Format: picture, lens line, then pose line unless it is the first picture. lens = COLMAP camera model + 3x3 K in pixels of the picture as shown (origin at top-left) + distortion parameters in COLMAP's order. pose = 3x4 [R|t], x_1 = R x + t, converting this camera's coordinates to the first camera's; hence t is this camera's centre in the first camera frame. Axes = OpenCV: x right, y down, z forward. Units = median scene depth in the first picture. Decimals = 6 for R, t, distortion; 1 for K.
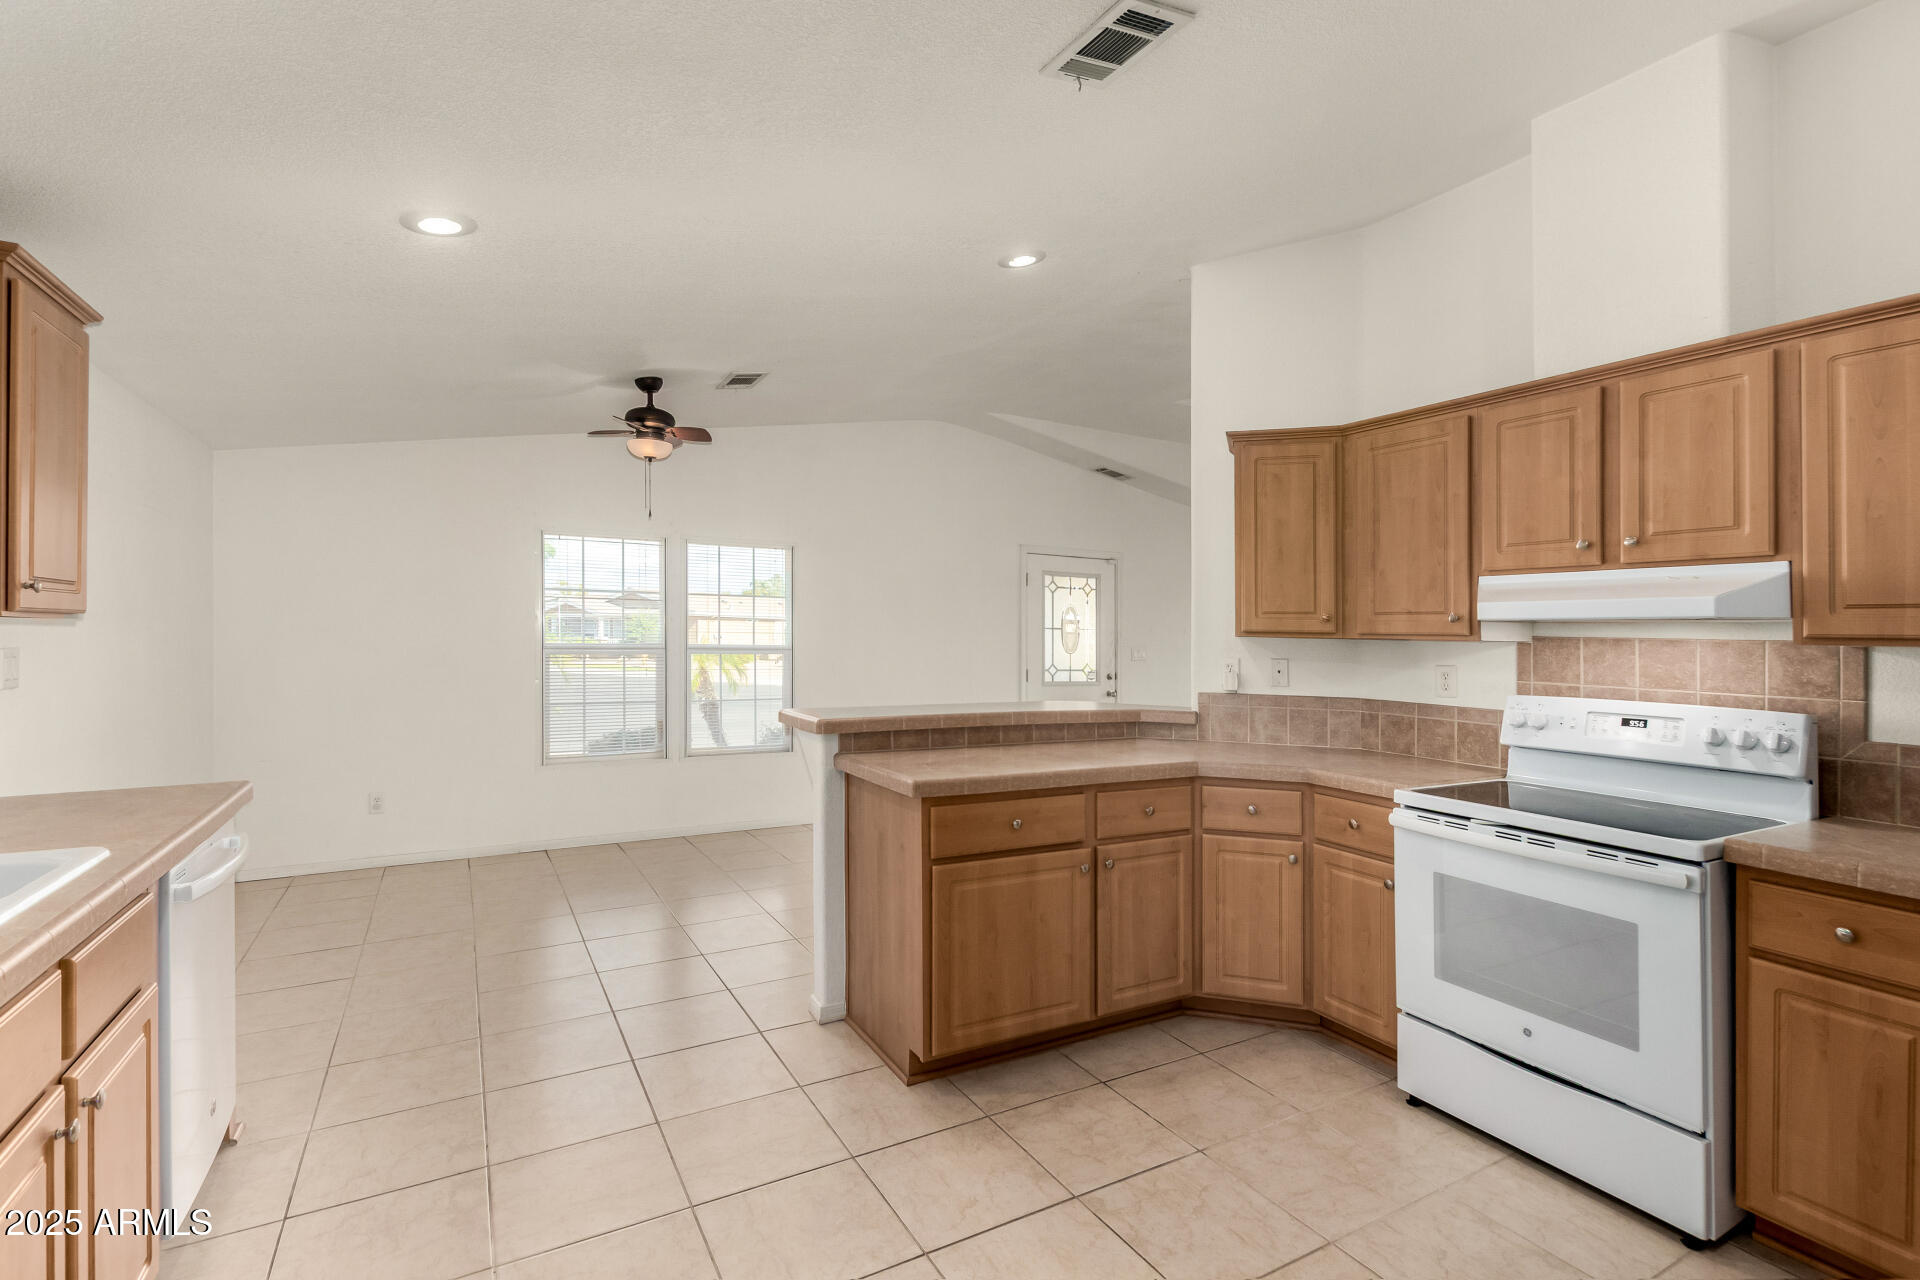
lens RADIAL K [[893.7, 0, 970.9], [0, 893.7, 633.7], [0, 0, 1]] dist [0.008798, -0.002568]
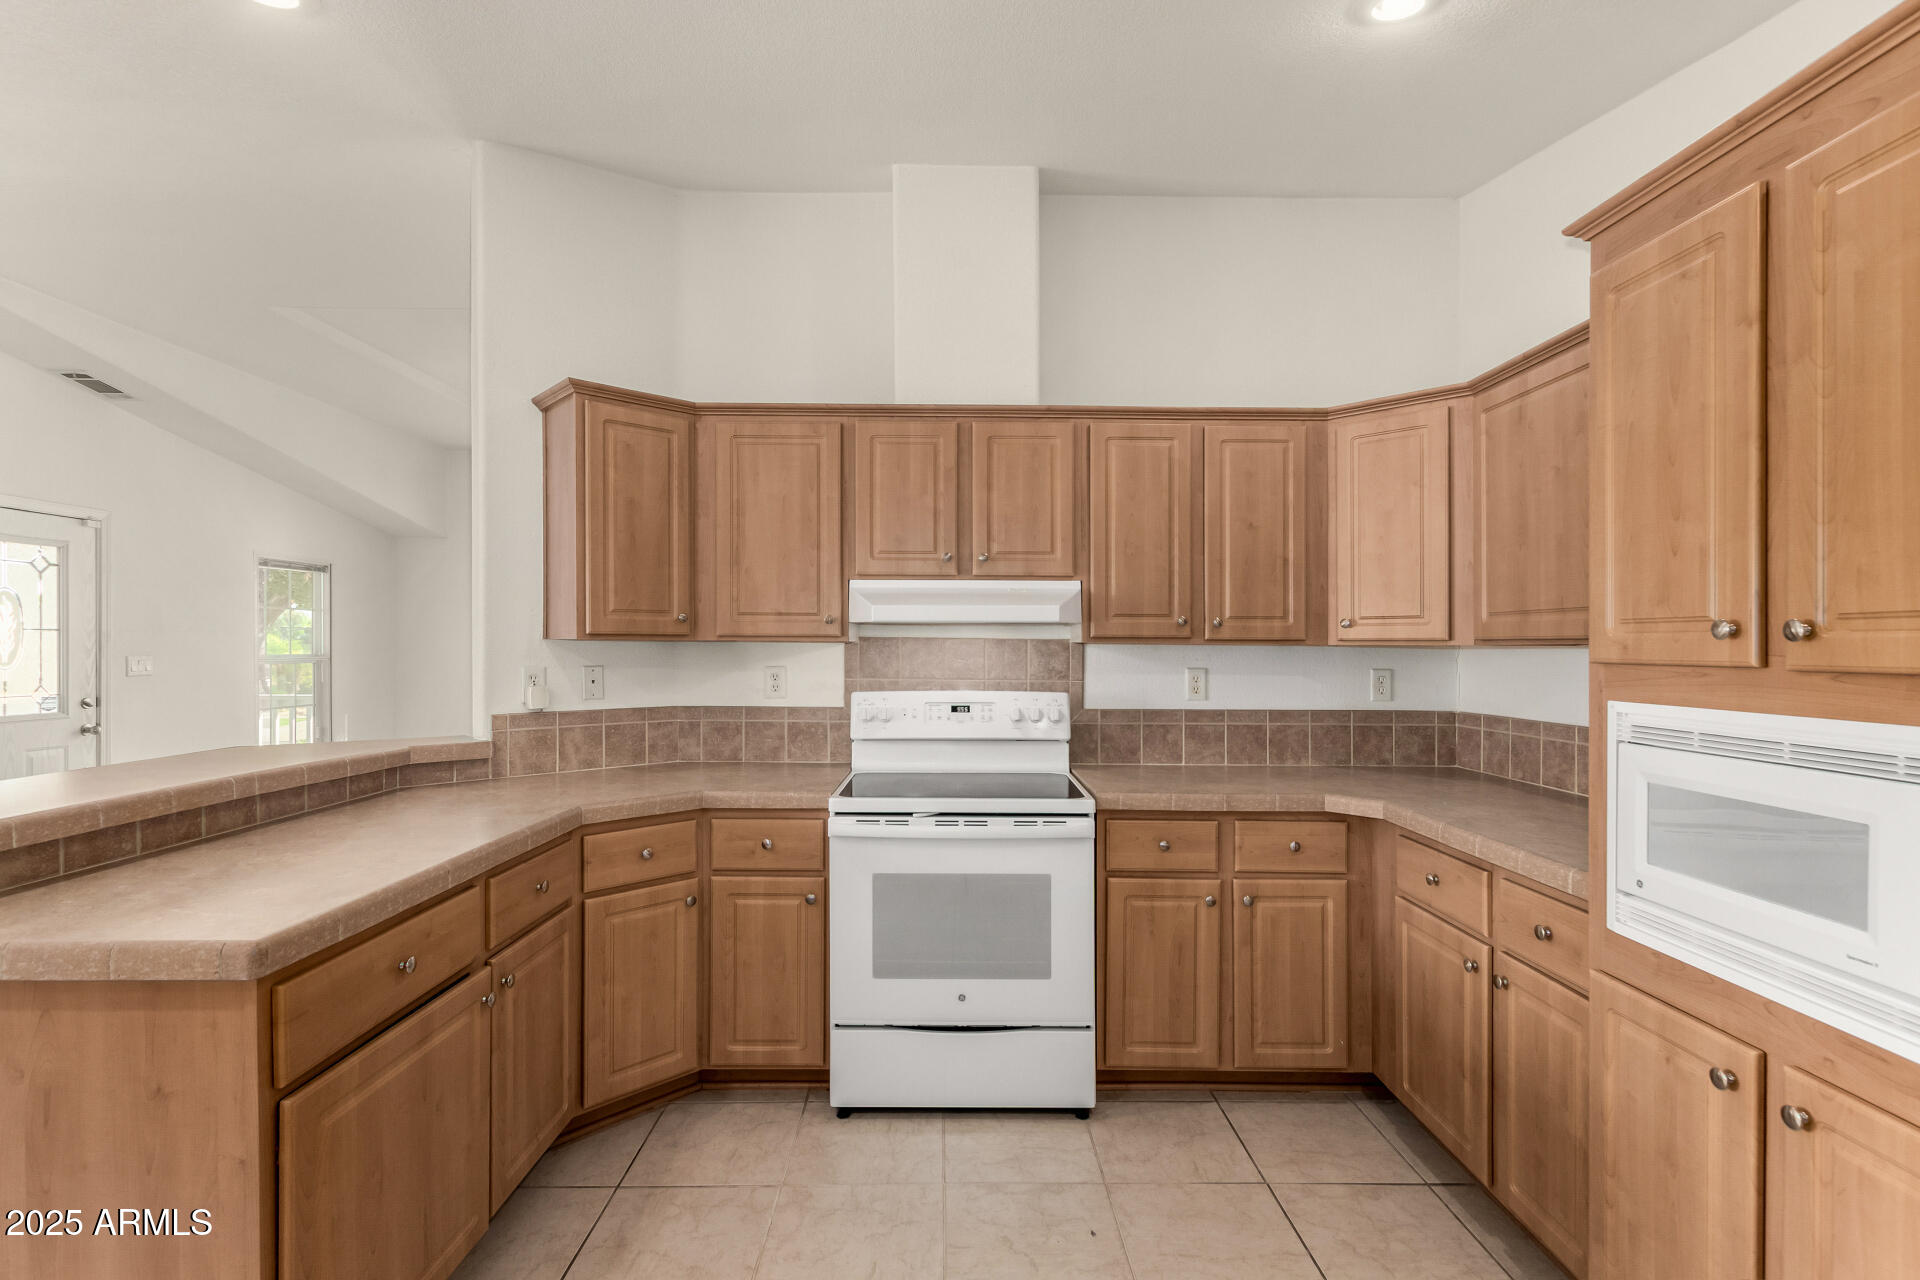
lens RADIAL K [[893.7, 0, 962.5], [0, 893.7, 632.6], [0, 0, 1]] dist [0.008798, -0.002568]
pose [[0.484592, -0.004573, 0.874728, -0.287258], [0.003755, 0.999988, 0.003147, -0.005978], [-0.874732, 0.001760, 0.484603, 0.398635]]
